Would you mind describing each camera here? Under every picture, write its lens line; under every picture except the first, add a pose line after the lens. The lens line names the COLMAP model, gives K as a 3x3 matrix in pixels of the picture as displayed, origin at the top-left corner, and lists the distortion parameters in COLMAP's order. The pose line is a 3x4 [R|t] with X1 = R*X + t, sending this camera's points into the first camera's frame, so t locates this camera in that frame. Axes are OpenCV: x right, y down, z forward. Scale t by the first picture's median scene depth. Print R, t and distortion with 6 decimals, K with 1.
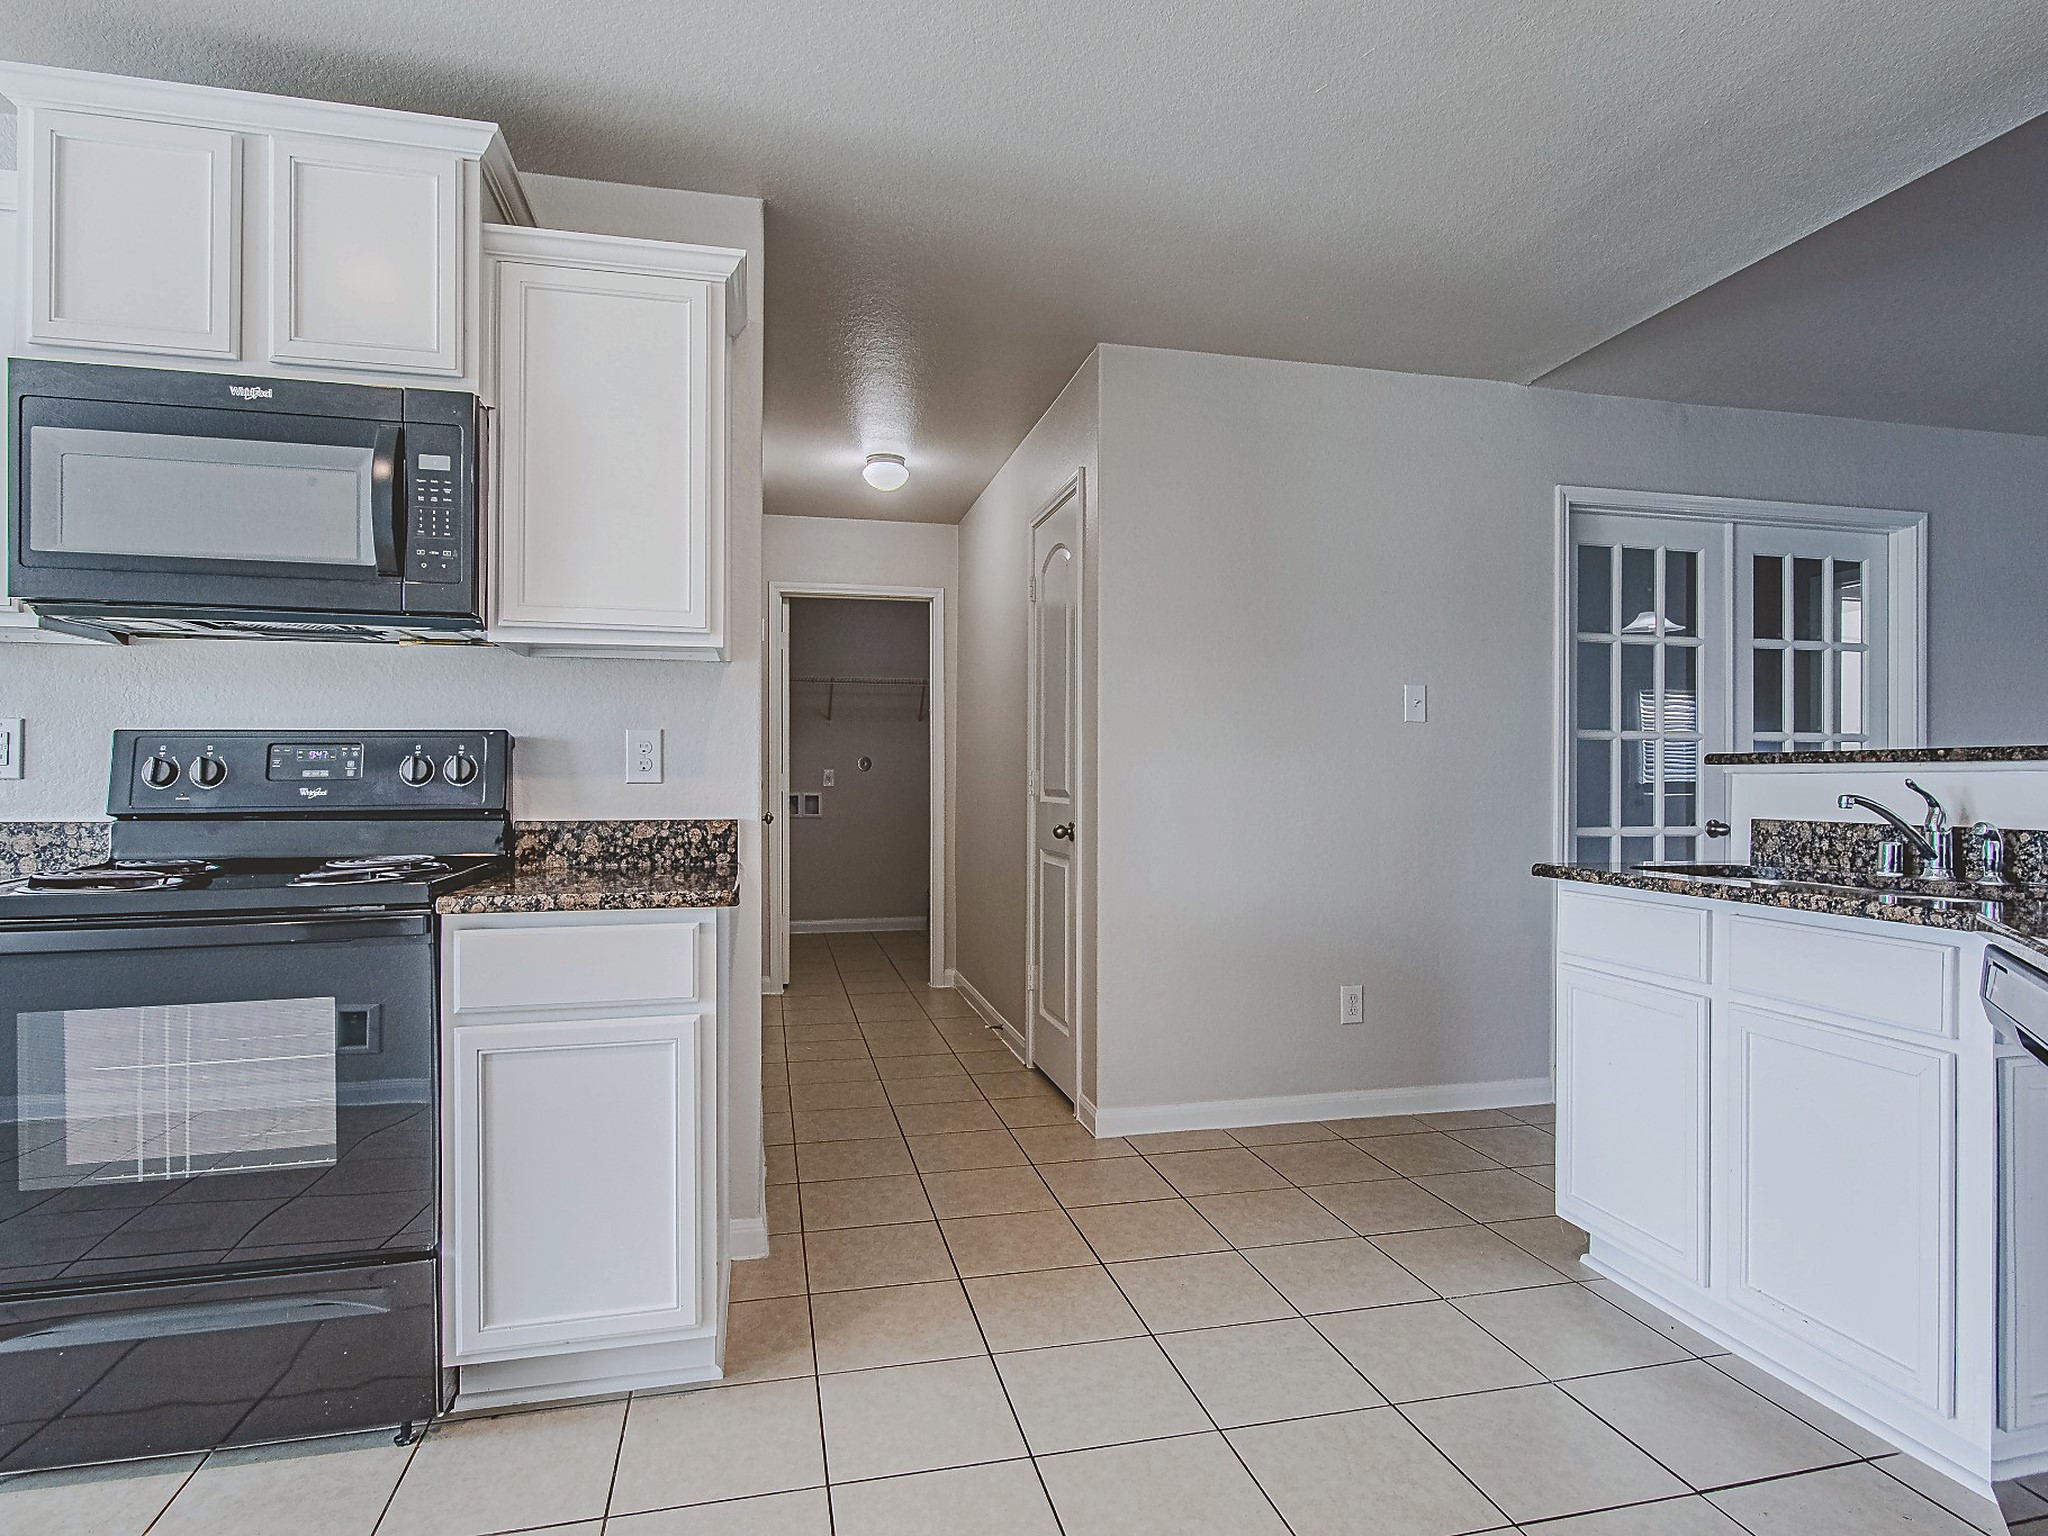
lens RADIAL K [[1121.3, 0, 1023.0], [0, 1121.3, 777.6], [0, 0, 1]] dist [-0.014943, -0.000073]
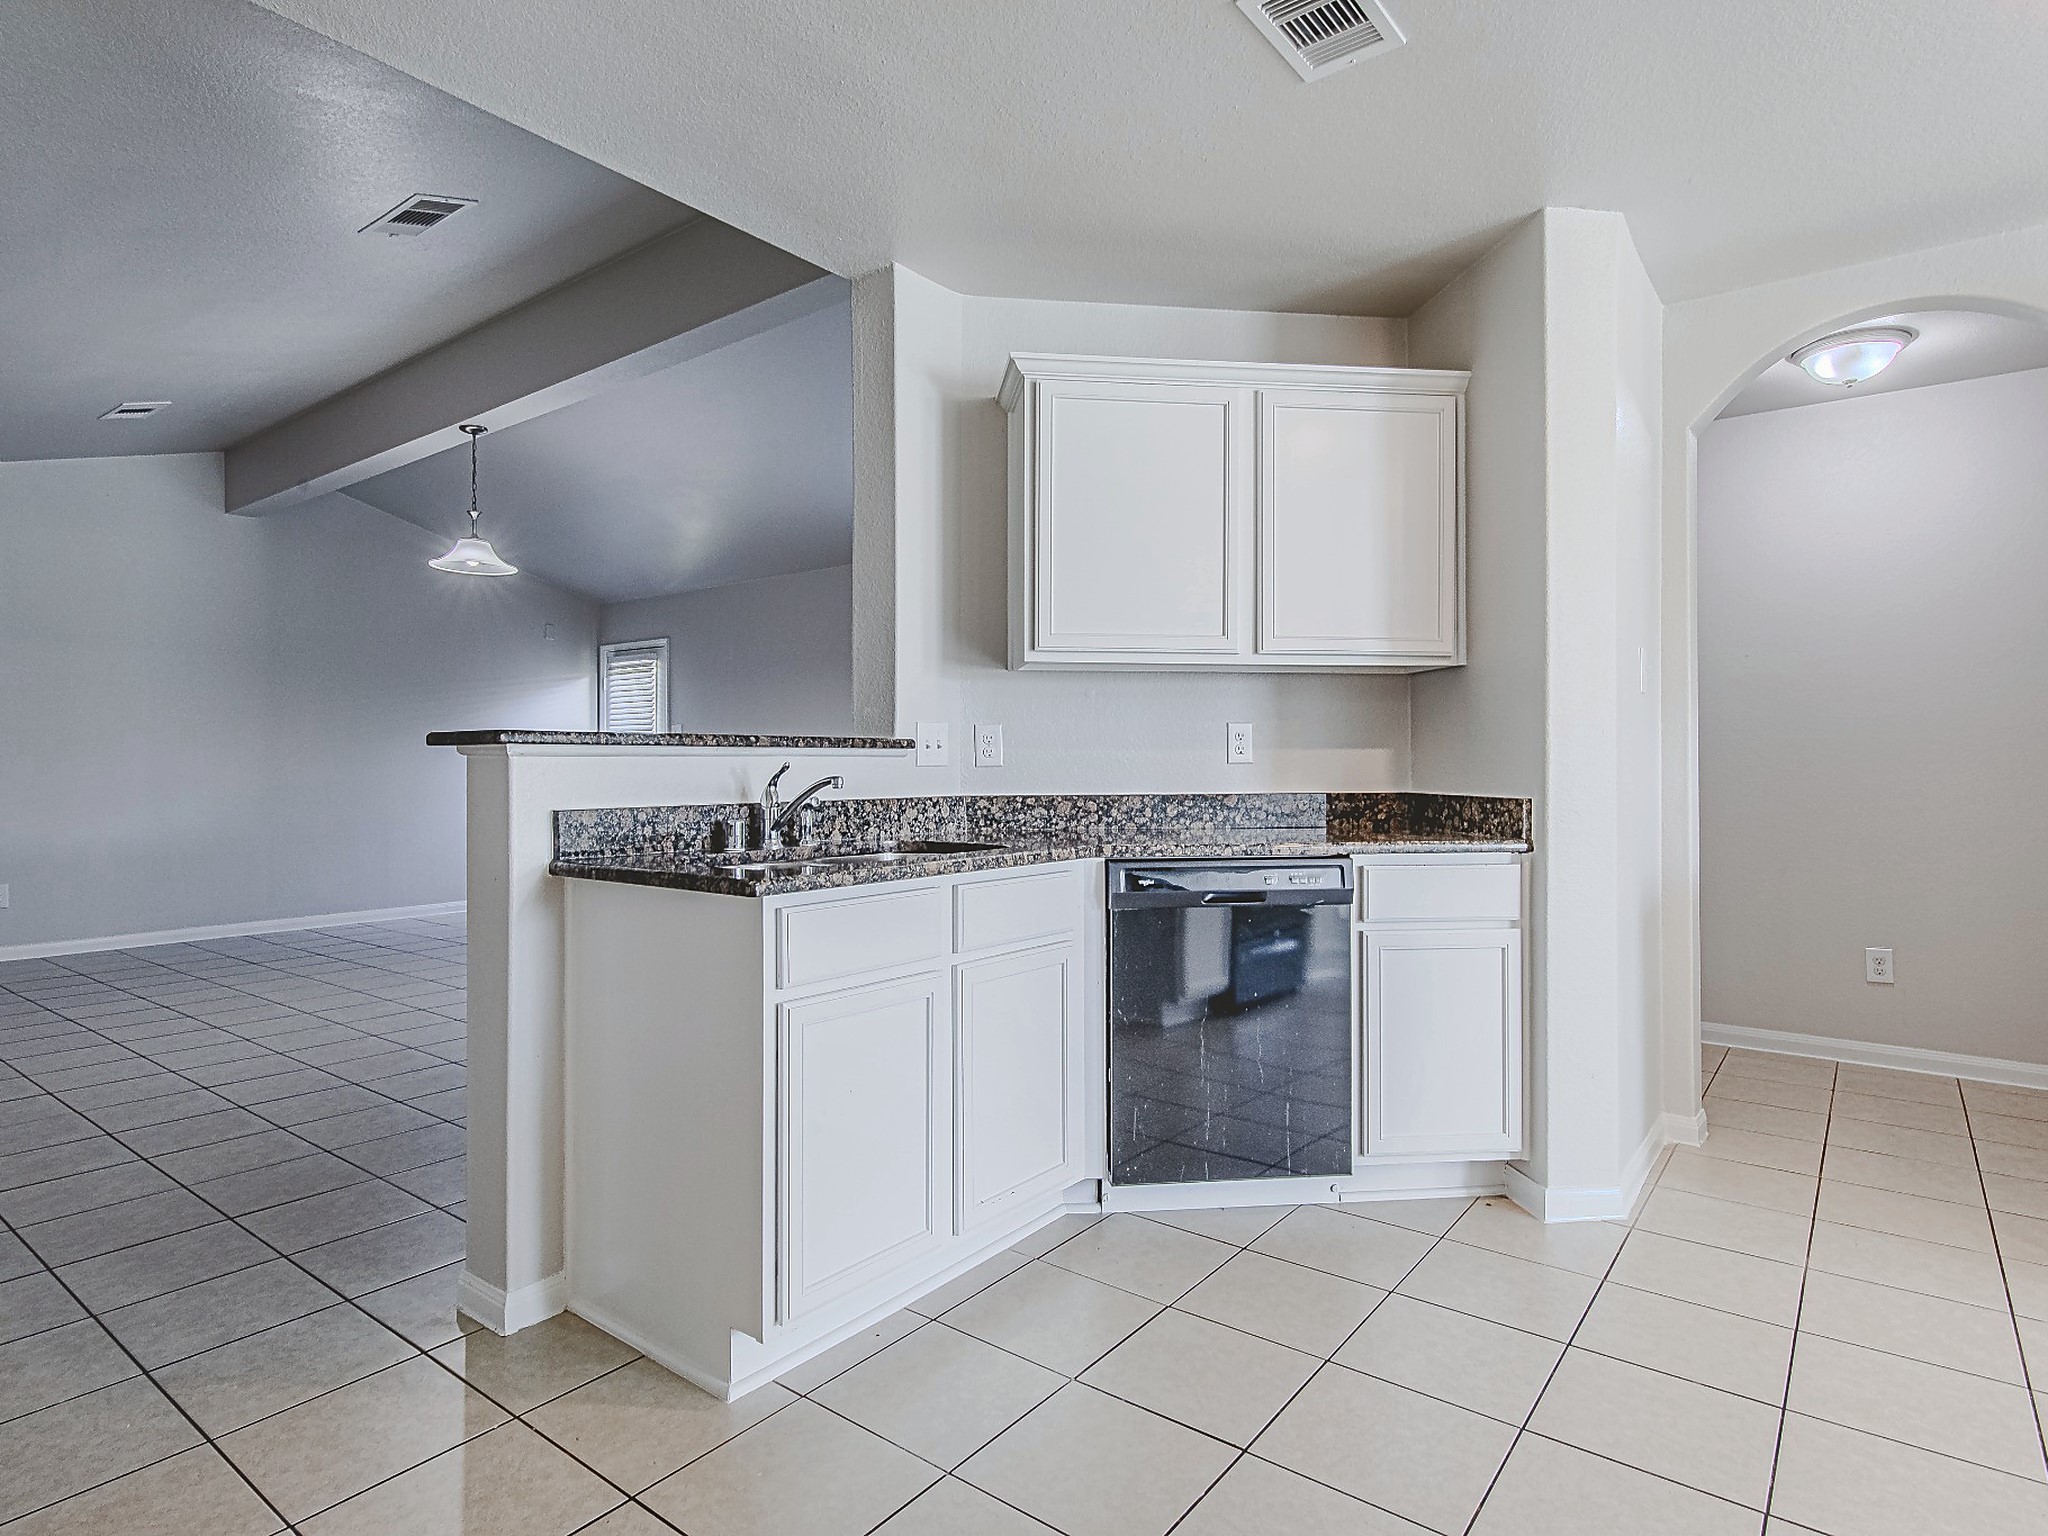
lens RADIAL K [[1121.3, 0, 1027.2], [0, 1121.3, 770.0], [0, 0, 1]] dist [-0.014943, -0.000073]
pose [[-0.635929, -0.008511, 0.771701, -0.228643], [-0.002177, 0.999955, 0.009234, -0.001528], [-0.771745, 0.004192, -0.635919, 1.393419]]
